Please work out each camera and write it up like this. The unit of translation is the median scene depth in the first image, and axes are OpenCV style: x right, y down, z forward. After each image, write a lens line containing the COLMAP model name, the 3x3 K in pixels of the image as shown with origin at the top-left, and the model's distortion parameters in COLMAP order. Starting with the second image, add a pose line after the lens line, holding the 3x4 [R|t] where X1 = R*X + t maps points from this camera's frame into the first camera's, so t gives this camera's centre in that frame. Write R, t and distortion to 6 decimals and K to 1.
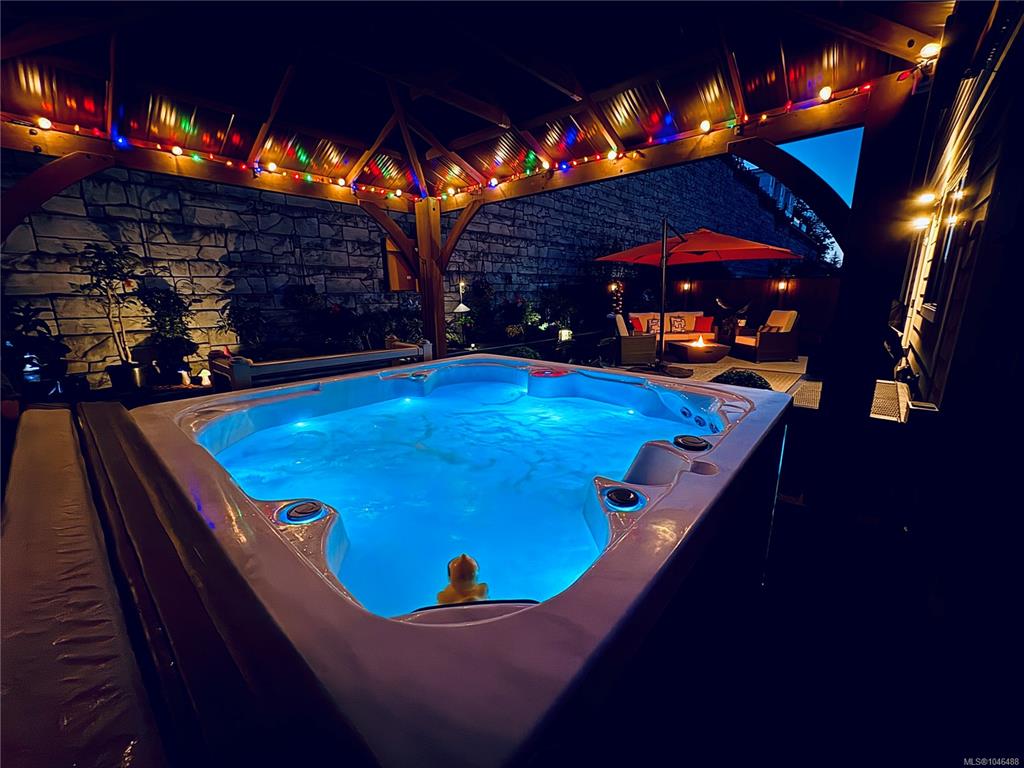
lens RADIAL K [[406.9, 0, 509.6], [0, 406.9, 378.1], [0, 0, 1]] dist [0.022802, -0.000022]
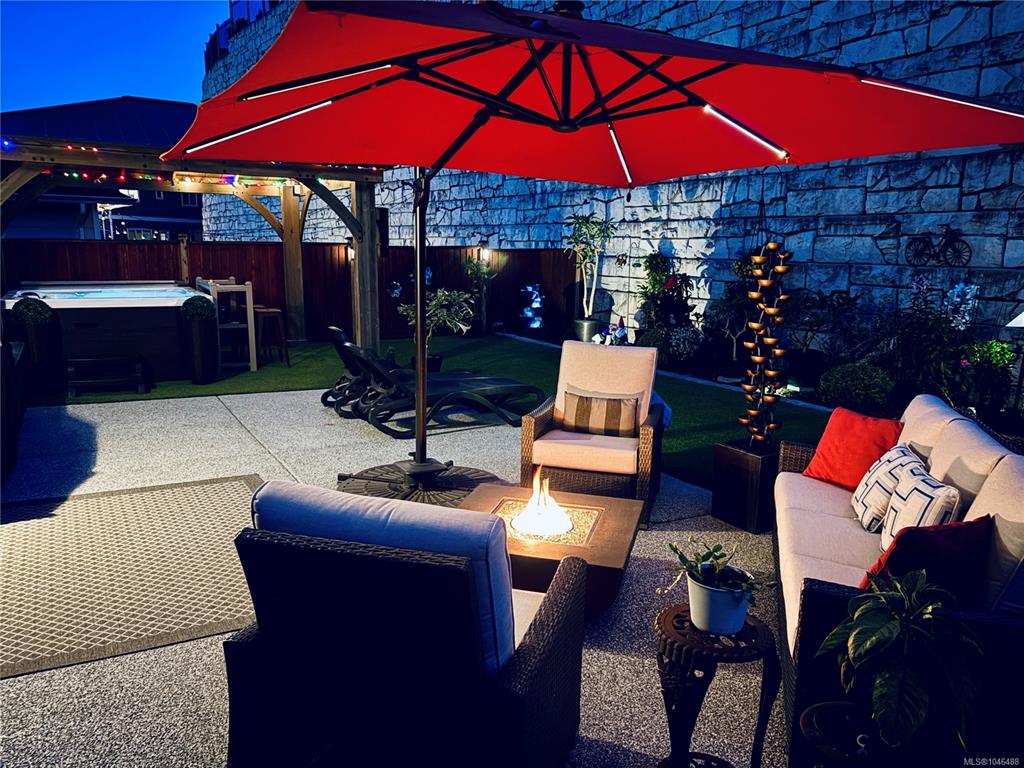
lens RADIAL K [[793.5, 0, 512.0], [0, 793.5, 384.0], [0, 0, 1]] dist [0.017797, 0.001214]
pose [[-0.328539, 0.165119, -0.929945, 4.380390], [-0.218264, 0.944675, 0.244845, -1.294203], [0.918925, 0.283414, -0.274323, 5.497124]]
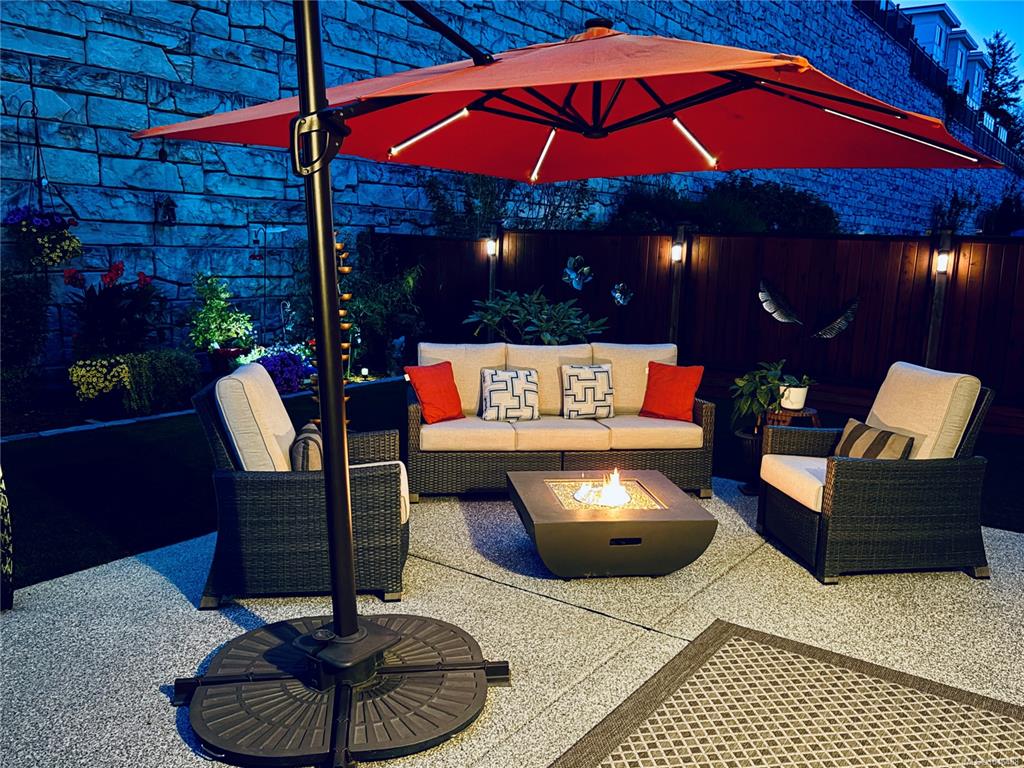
lens RADIAL K [[793.5, 0, 512.0], [0, 793.5, 384.0], [0, 0, 1]] dist [0.017797, 0.001214]
pose [[0.997311, 0.024271, 0.069151, 0.230113], [-0.022049, 0.999221, -0.032728, -0.082341], [-0.069892, 0.031115, 0.997069, 0.324224]]
